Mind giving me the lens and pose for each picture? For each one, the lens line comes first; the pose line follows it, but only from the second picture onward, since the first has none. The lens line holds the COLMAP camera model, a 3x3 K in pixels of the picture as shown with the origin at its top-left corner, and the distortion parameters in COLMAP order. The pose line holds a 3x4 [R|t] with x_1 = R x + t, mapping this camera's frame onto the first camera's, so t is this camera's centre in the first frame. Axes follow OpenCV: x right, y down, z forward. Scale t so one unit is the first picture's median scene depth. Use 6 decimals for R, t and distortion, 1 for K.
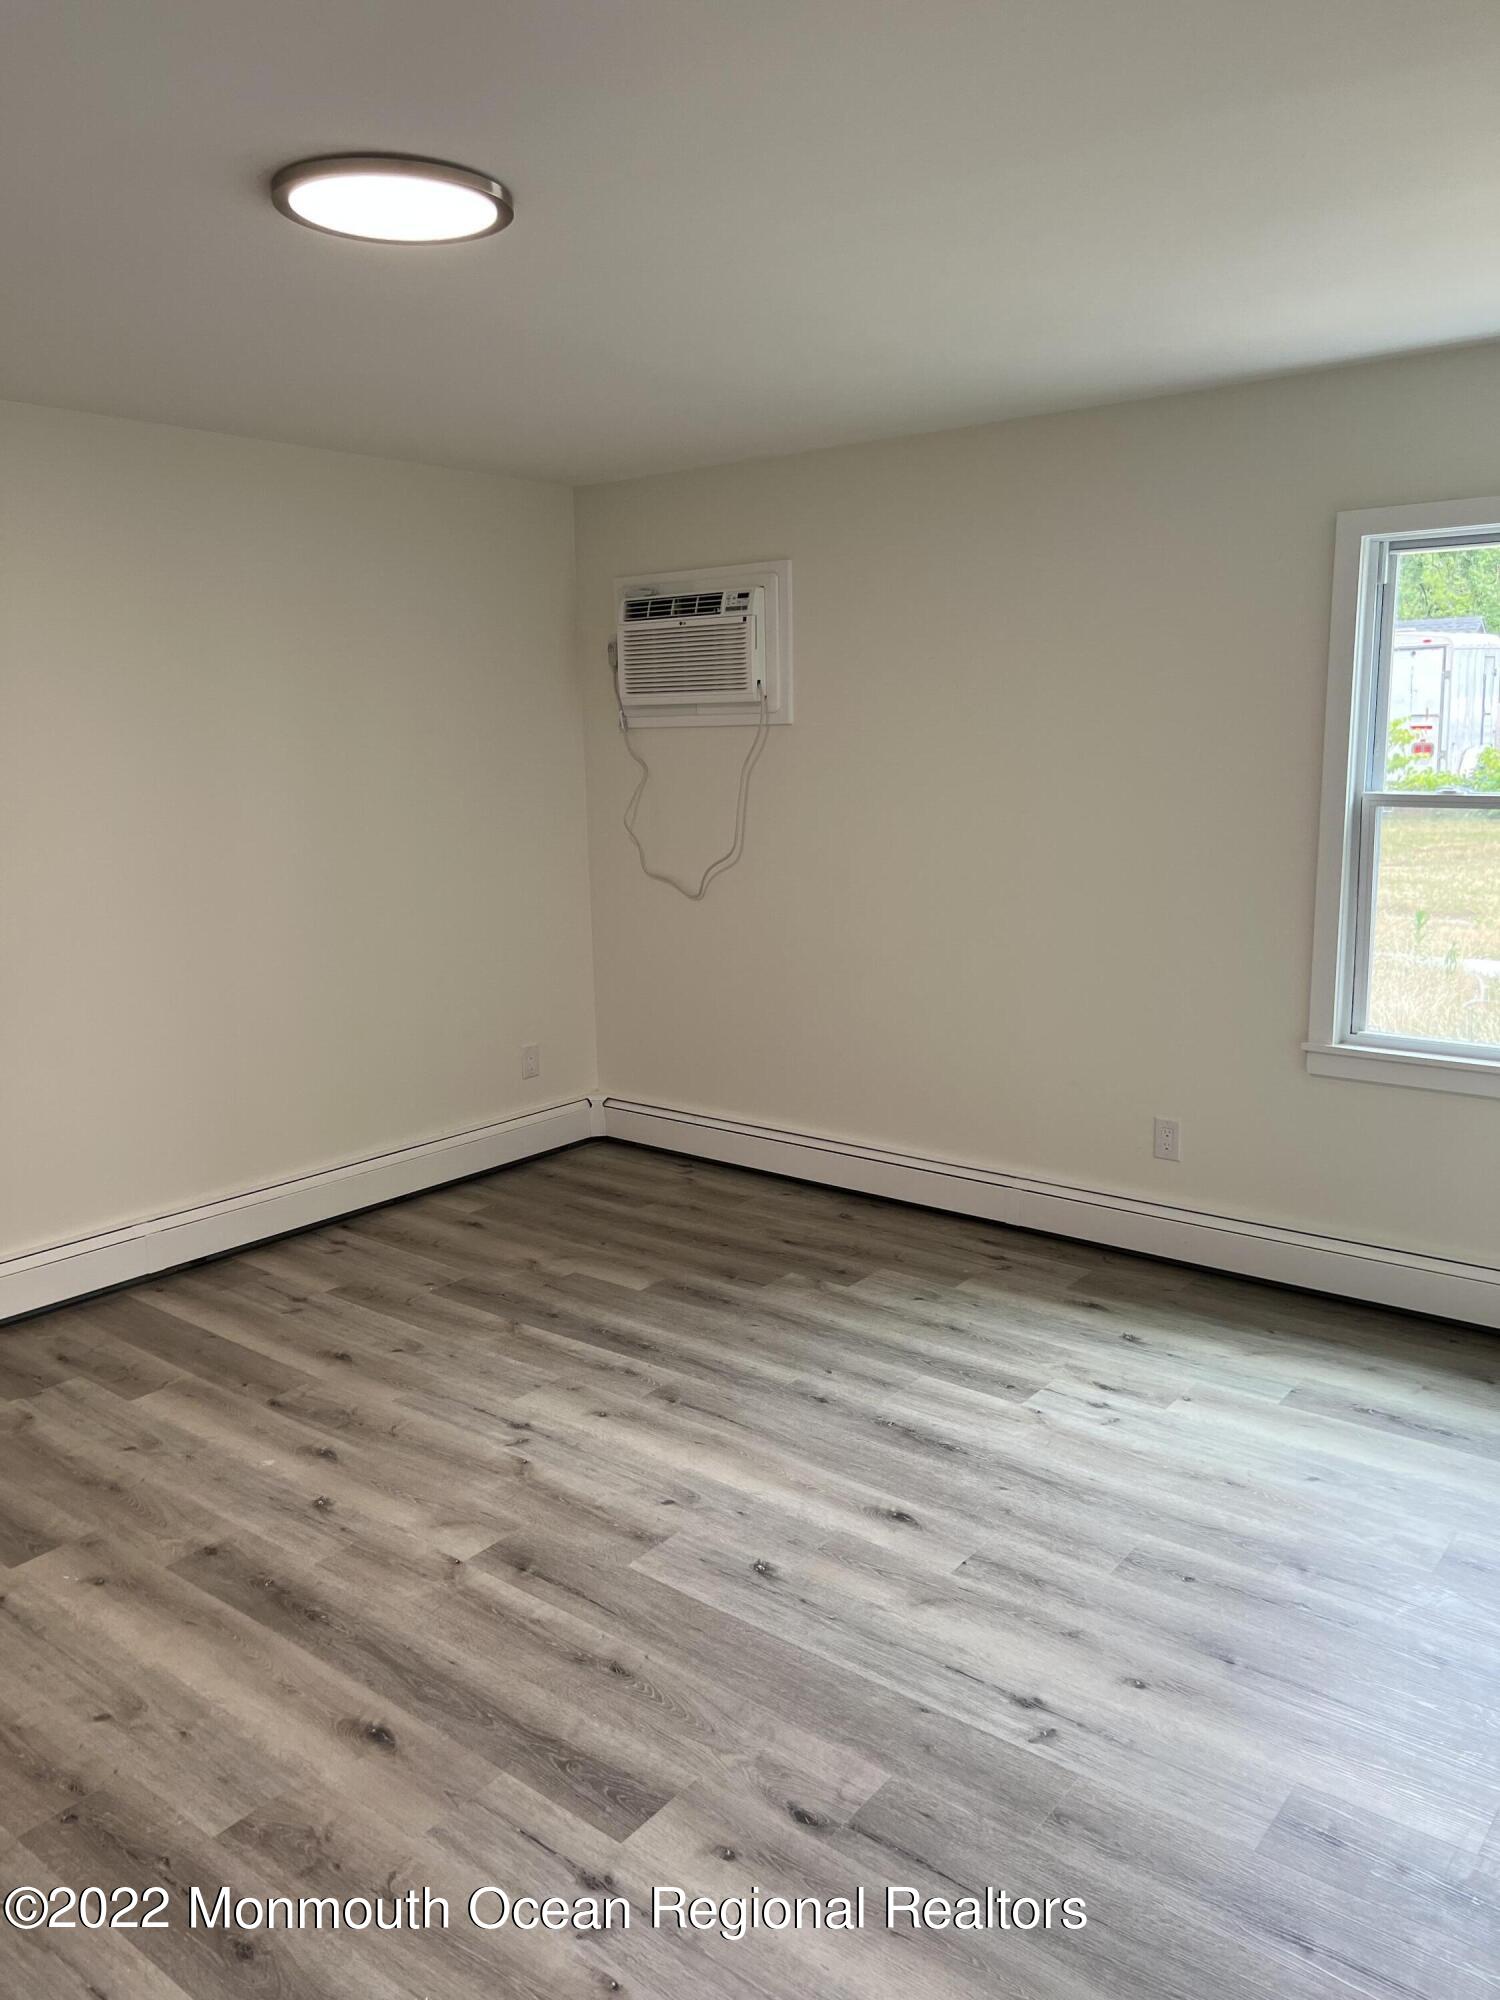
lens RADIAL K [[1486.0, 0, 738.5], [0, 1486.0, 1008.7], [0, 0, 1]] dist [0.047566, -0.055240]
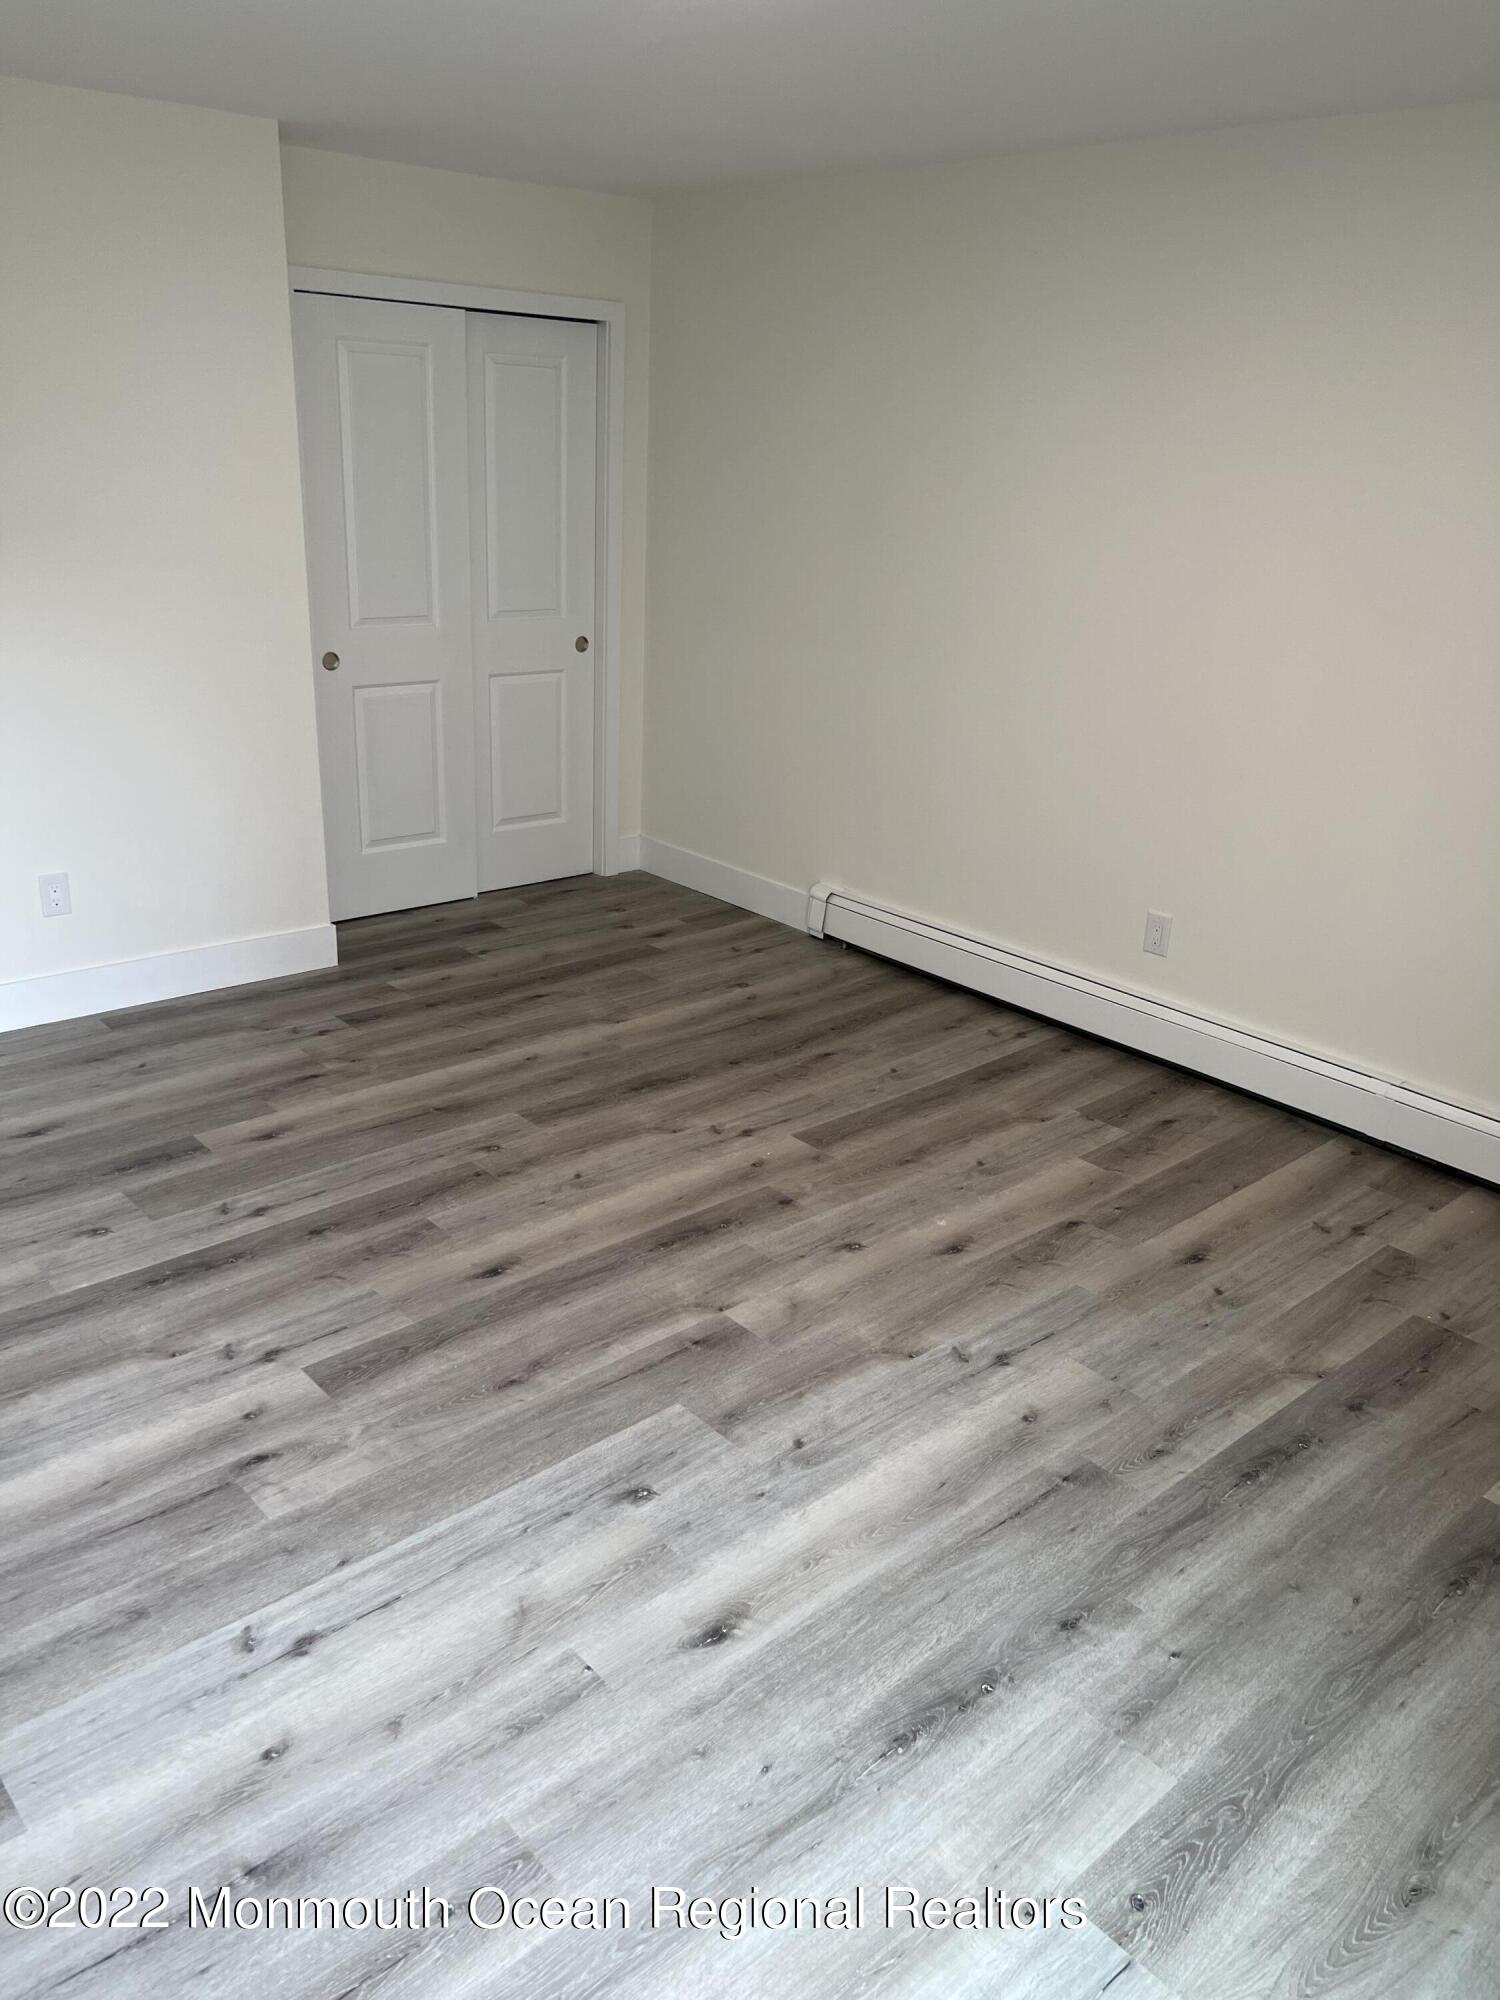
lens RADIAL K [[1486.0, 0, 738.5], [0, 1486.0, 1008.7], [0, 0, 1]] dist [0.047566, -0.055240]
pose [[-0.152886, 0.371541, -0.915742, 0.670421], [-0.229421, 0.887976, 0.398578, -0.236328], [0.961245, 0.271027, -0.050519, 0.956609]]
